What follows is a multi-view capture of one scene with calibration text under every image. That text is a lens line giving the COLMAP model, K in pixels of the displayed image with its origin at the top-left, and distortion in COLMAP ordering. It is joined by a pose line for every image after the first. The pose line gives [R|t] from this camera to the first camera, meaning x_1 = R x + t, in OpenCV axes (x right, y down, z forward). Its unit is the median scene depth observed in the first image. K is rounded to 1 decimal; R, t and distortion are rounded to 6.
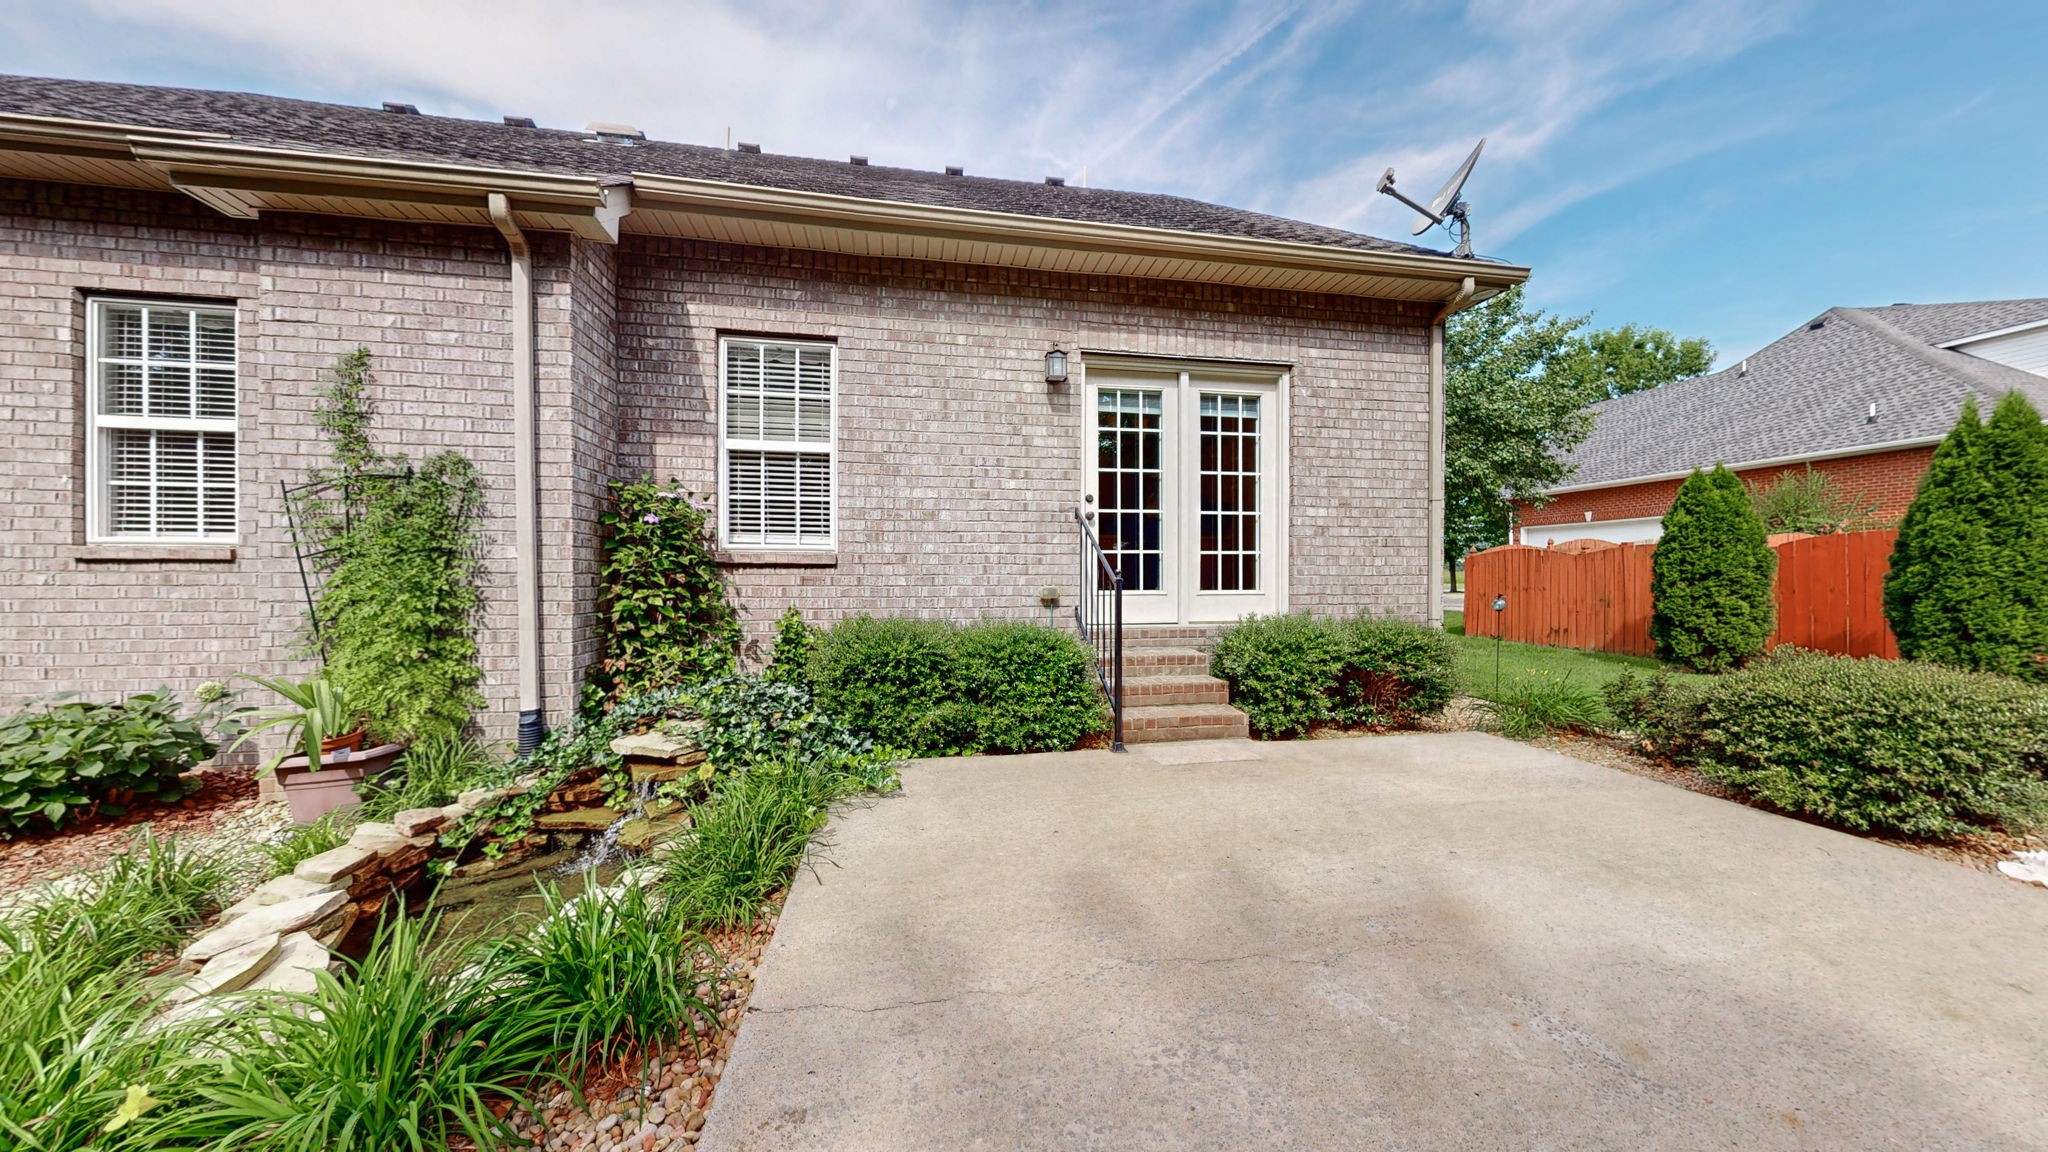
lens RADIAL K [[645.0, 0, 1024.0], [0, 645.0, 576.0], [0, 0, 1]] dist [0.004299, -0.001005]
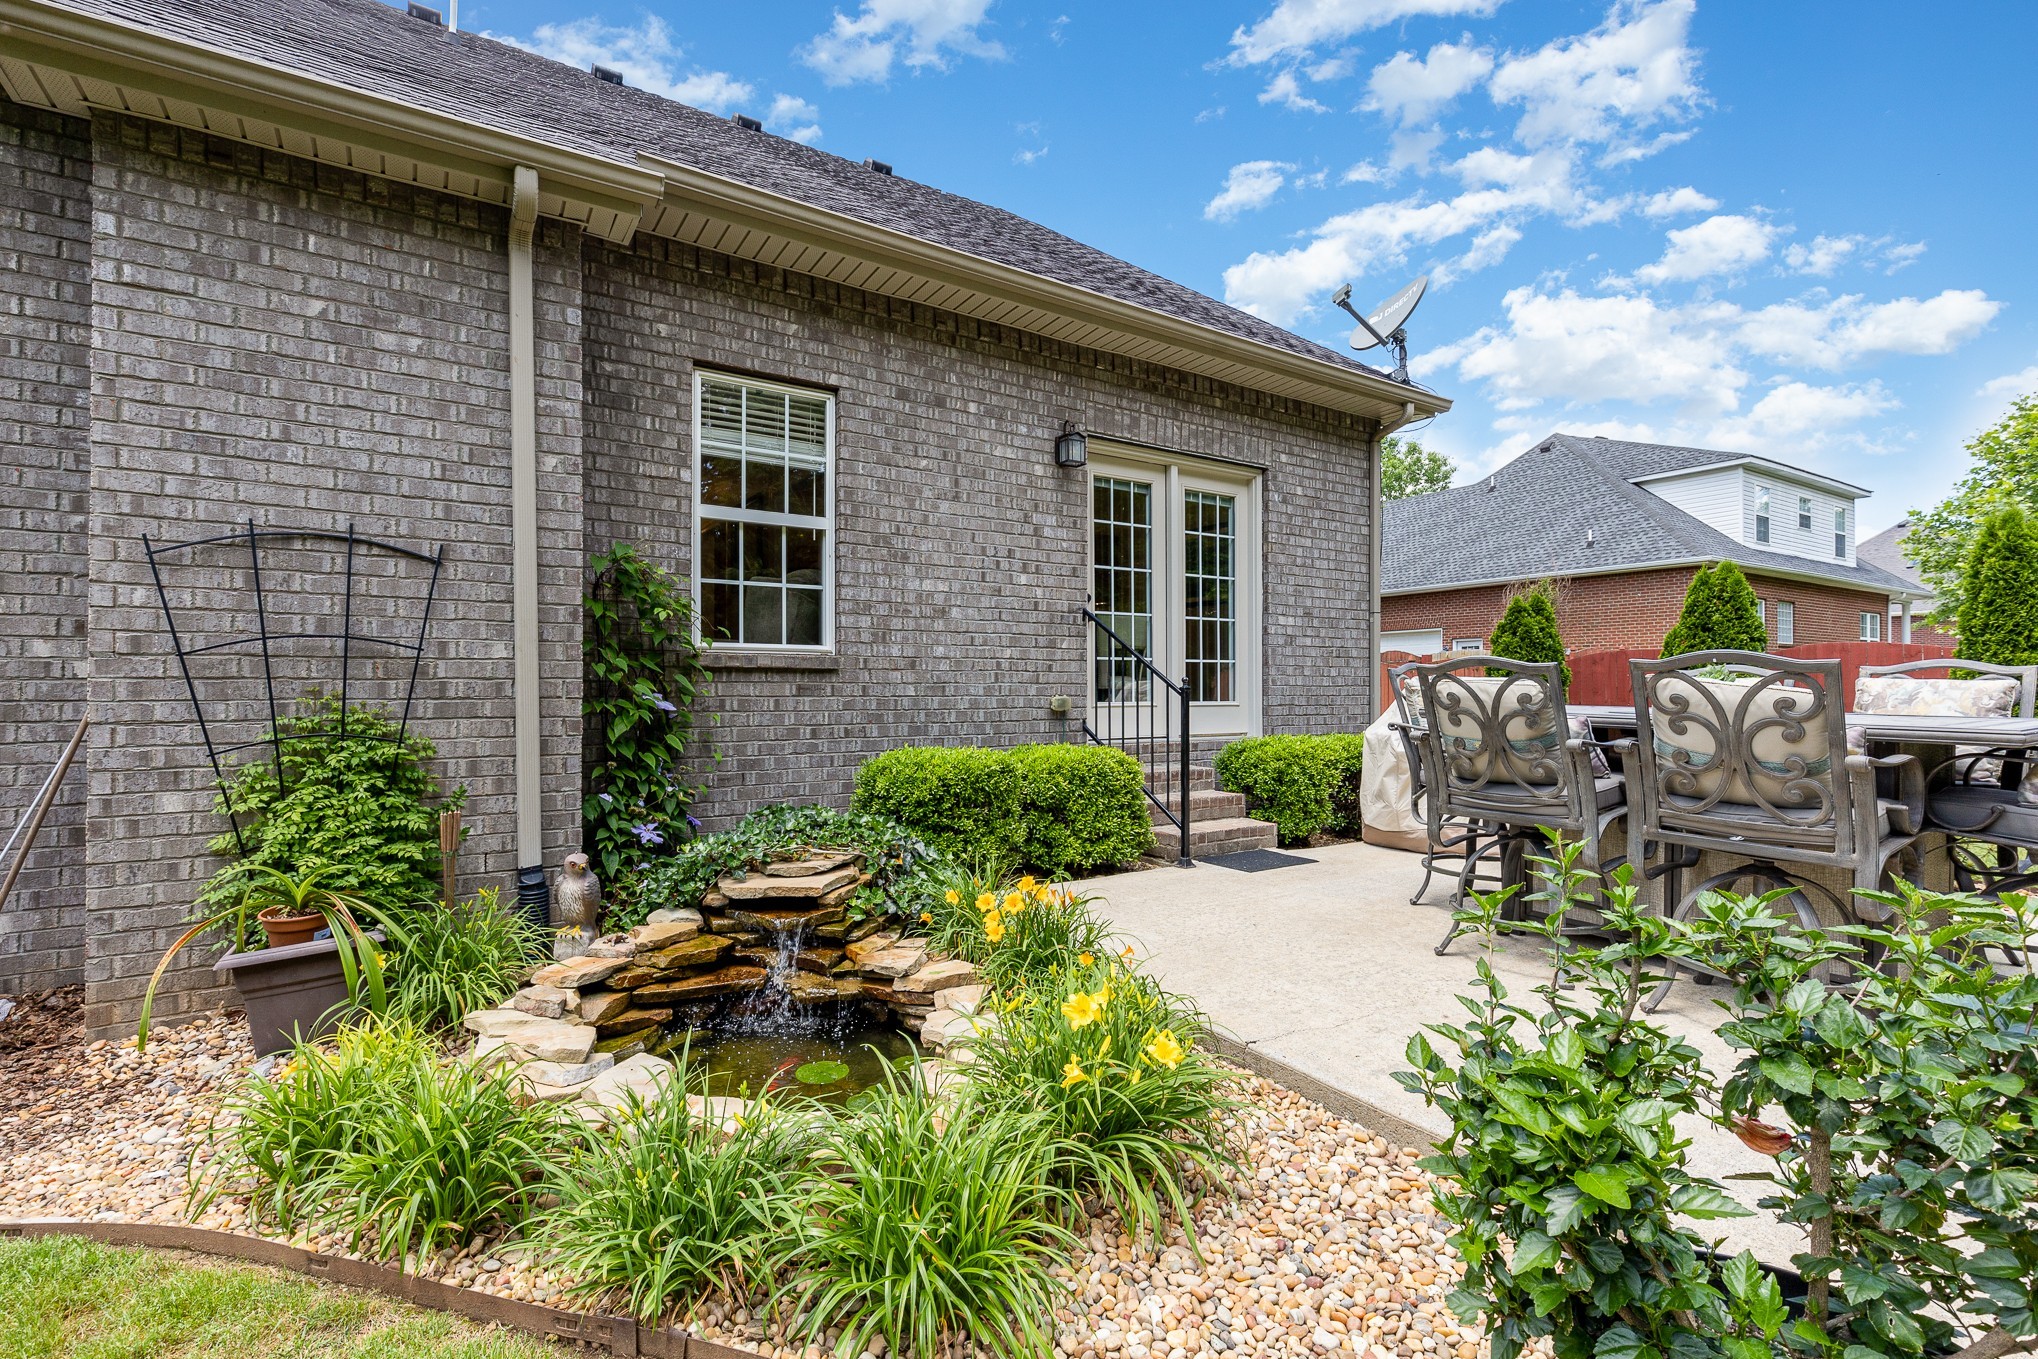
lens RADIAL K [[921.7, 0, 1021.7], [0, 921.7, 689.8], [0, 0, 1]] dist [0.002860, 0.000148]
pose [[0.920266, 0.000338, 0.391293, -0.516842], [-0.000382, 1.000000, 0.000033, 0.006551], [-0.391293, -0.000180, 0.920266, -0.145515]]
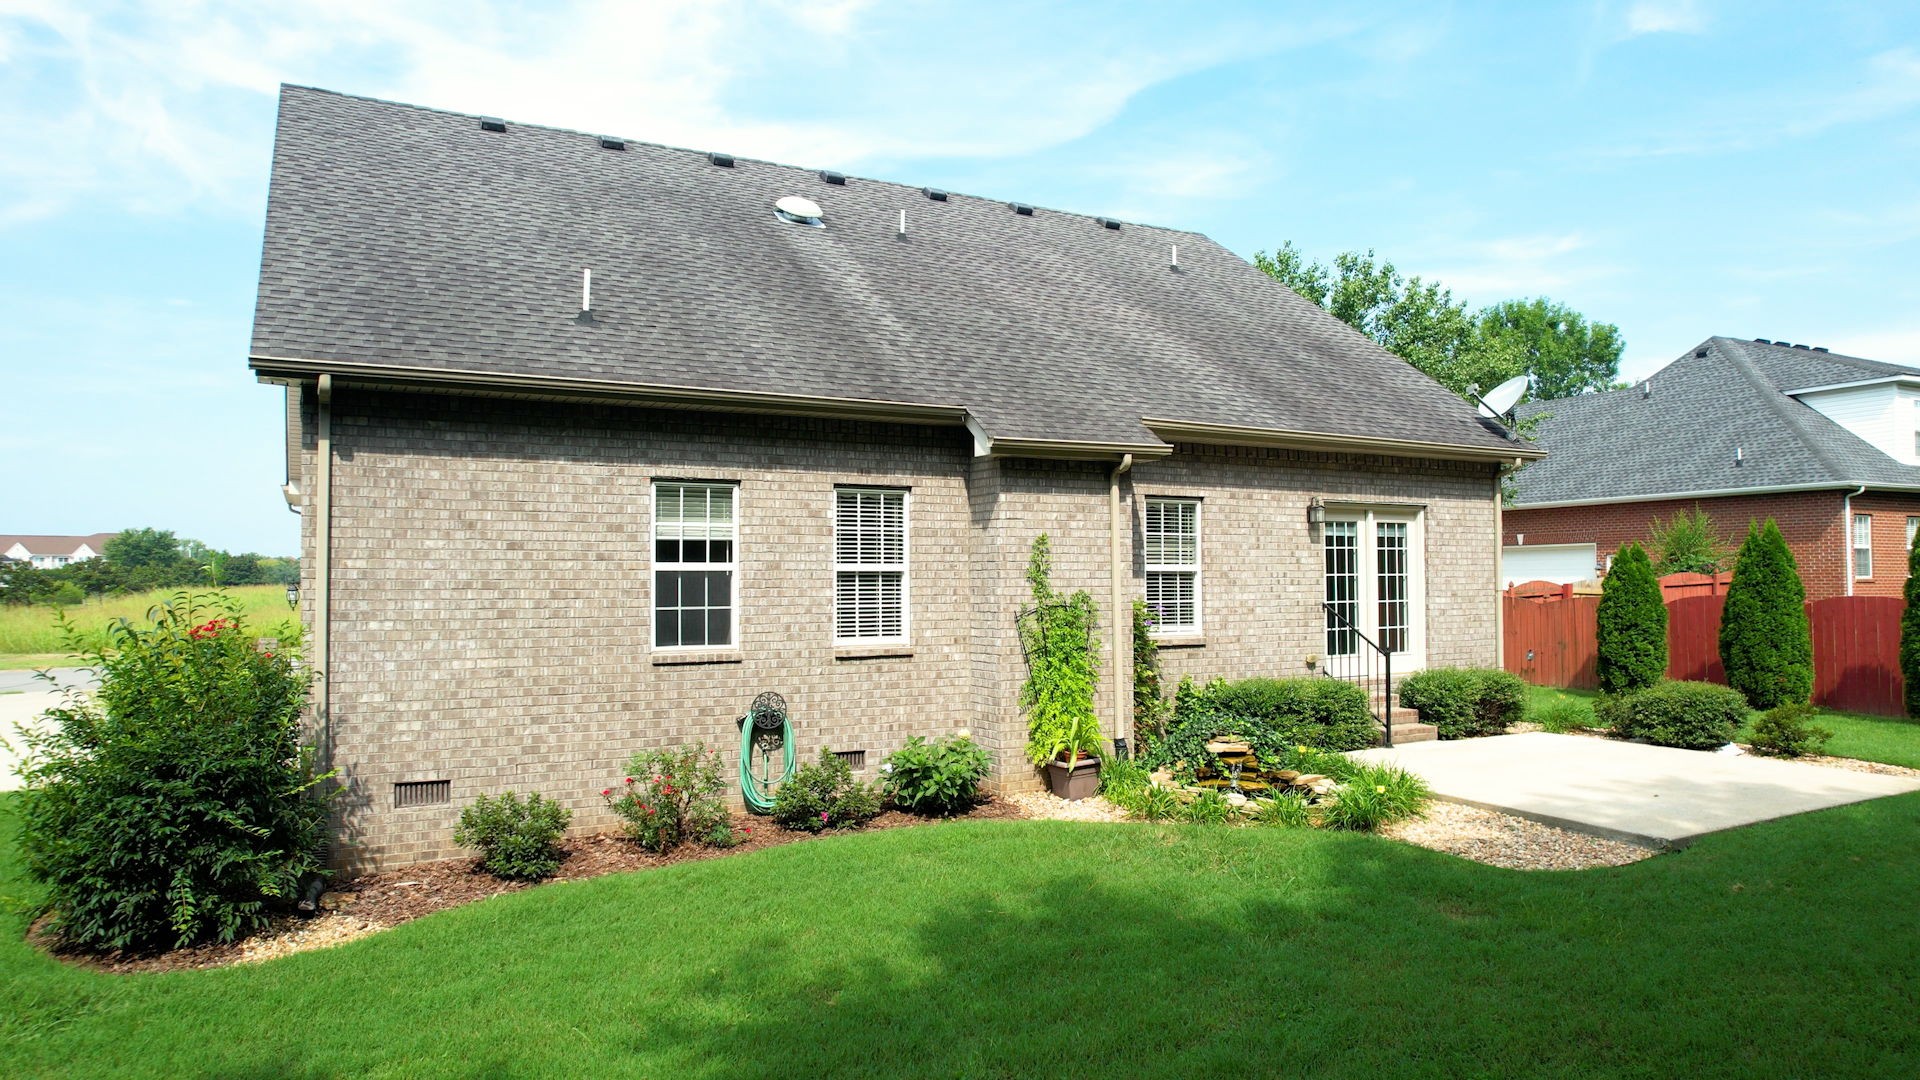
lens RADIAL K [[1231.9, 0, 975.0], [0, 1231.9, 540.1], [0, 0, 1]] dist [-0.068783, 0.074231]
pose [[0.947065, 0.004938, 0.321005, -1.716316], [0.006565, 0.999375, -0.034743, -0.165558], [-0.320976, 0.035012, 0.946440, -1.574914]]
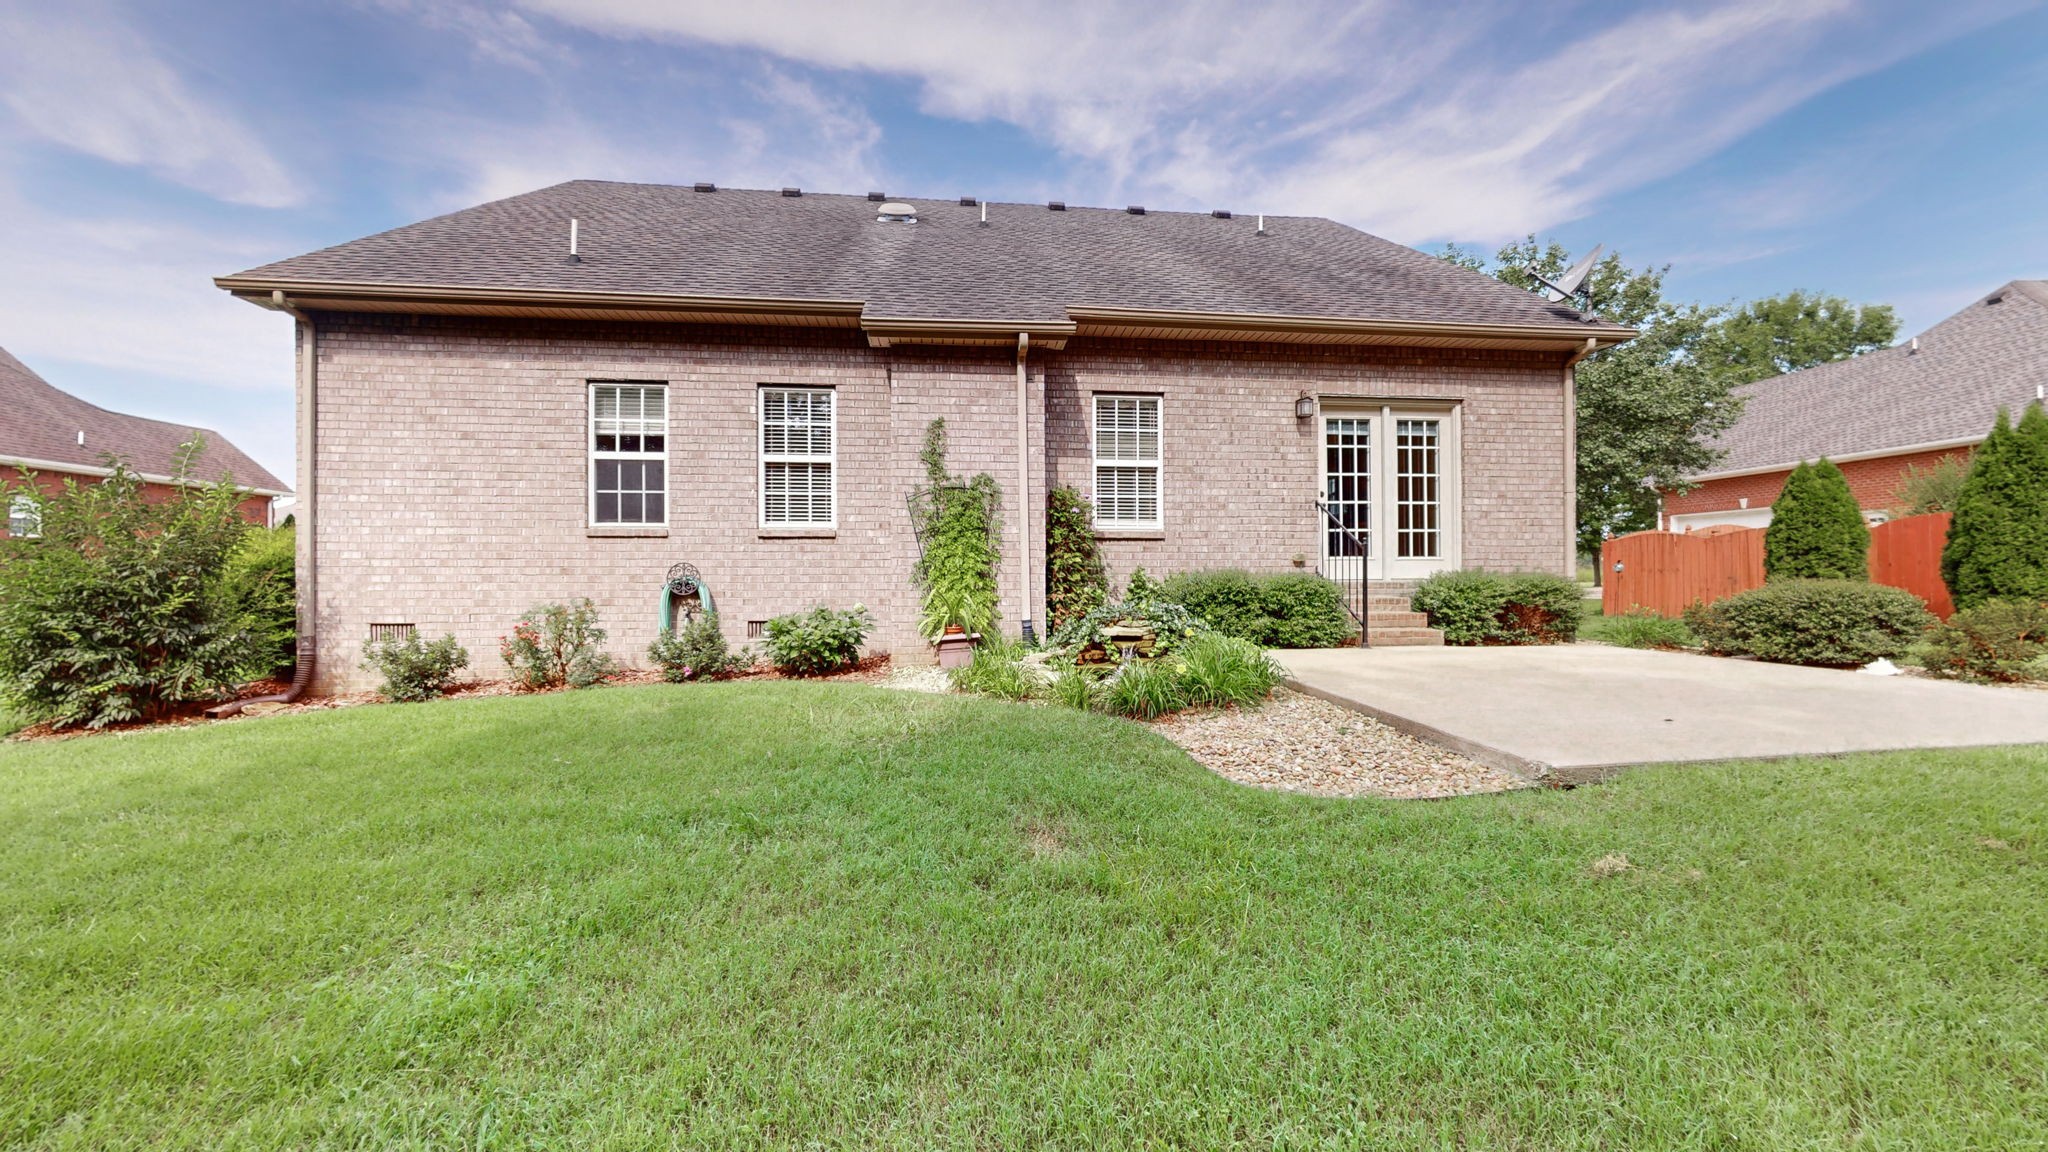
lens RADIAL K [[752.0, 0, 1024.0], [0, 752.0, 576.0], [0, 0, 1]] dist [0.002808, 0.000328]
pose [[0.997590, -0.004405, -0.069247, -0.491275], [0.003990, 0.999973, -0.006139, 0.079642], [0.069272, 0.005848, 0.997581, -0.811840]]
